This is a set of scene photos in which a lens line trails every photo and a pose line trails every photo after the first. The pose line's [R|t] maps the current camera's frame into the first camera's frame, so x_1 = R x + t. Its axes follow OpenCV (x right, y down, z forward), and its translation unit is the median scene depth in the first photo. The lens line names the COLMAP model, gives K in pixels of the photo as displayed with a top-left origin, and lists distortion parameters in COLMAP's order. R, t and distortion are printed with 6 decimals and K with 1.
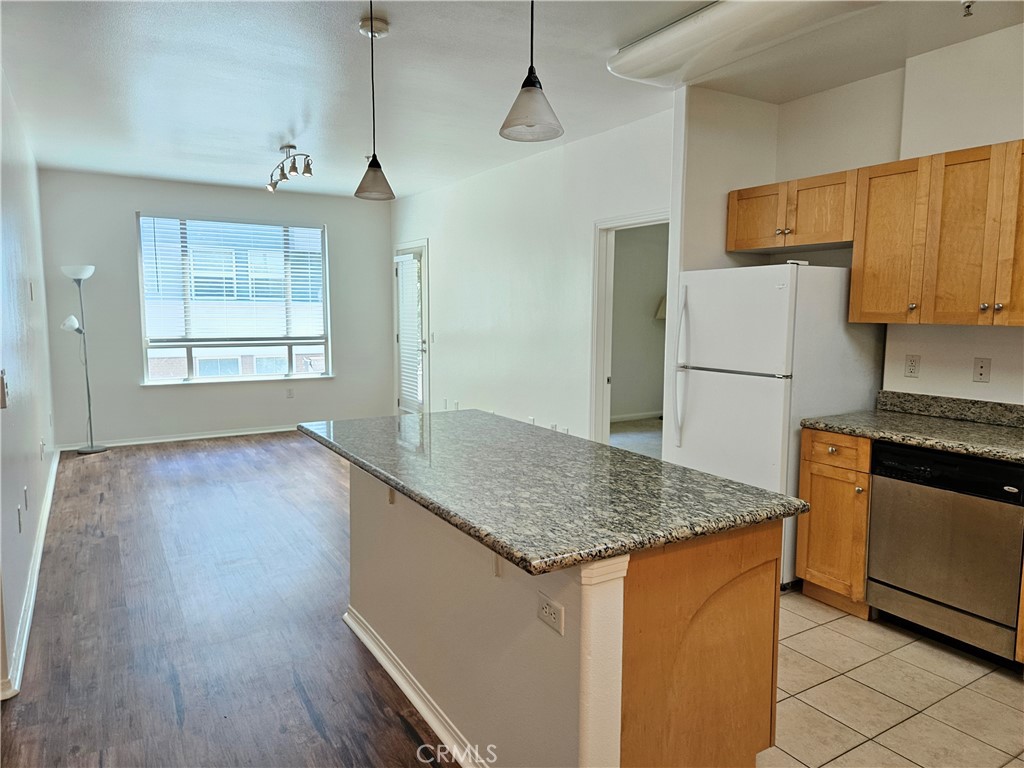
lens RADIAL K [[687.0, 0, 512.0], [0, 687.0, 384.0], [0, 0, 1]] dist [0.059281, -0.058947]
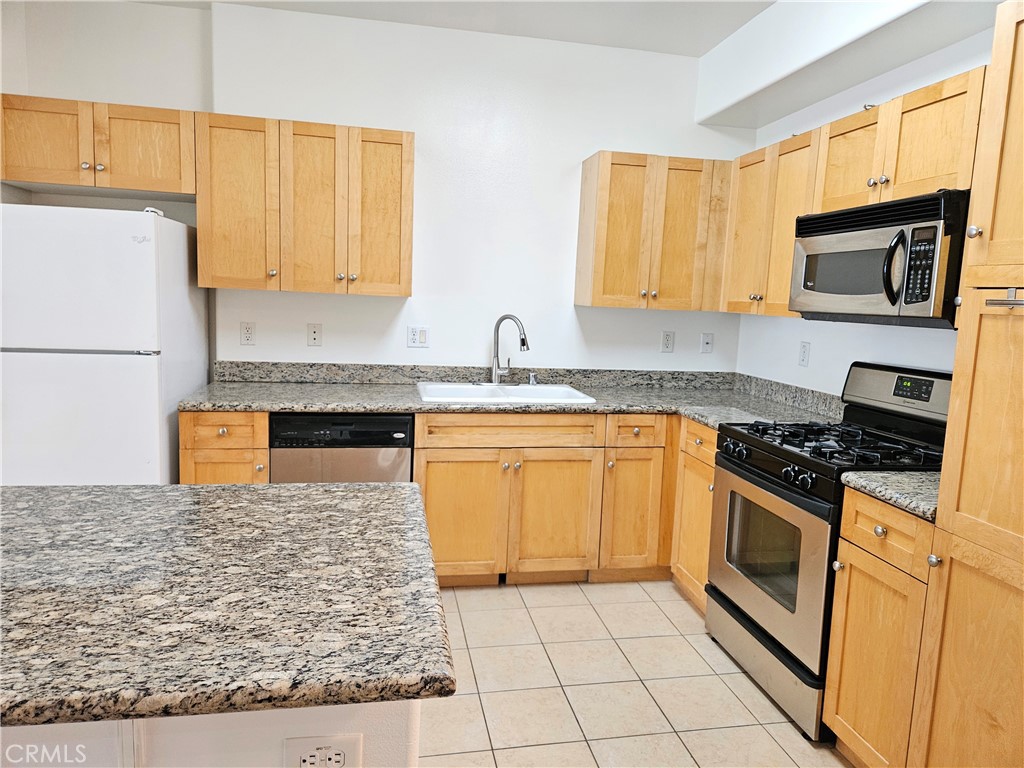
lens RADIAL K [[687.0, 0, 512.0], [0, 687.0, 384.0], [0, 0, 1]] dist [0.059281, -0.058947]
pose [[0.340711, -0.109616, 0.933756, -0.265141], [0.061382, 0.993654, 0.094250, -0.029600], [-0.938162, 0.025204, 0.345277, 0.383591]]
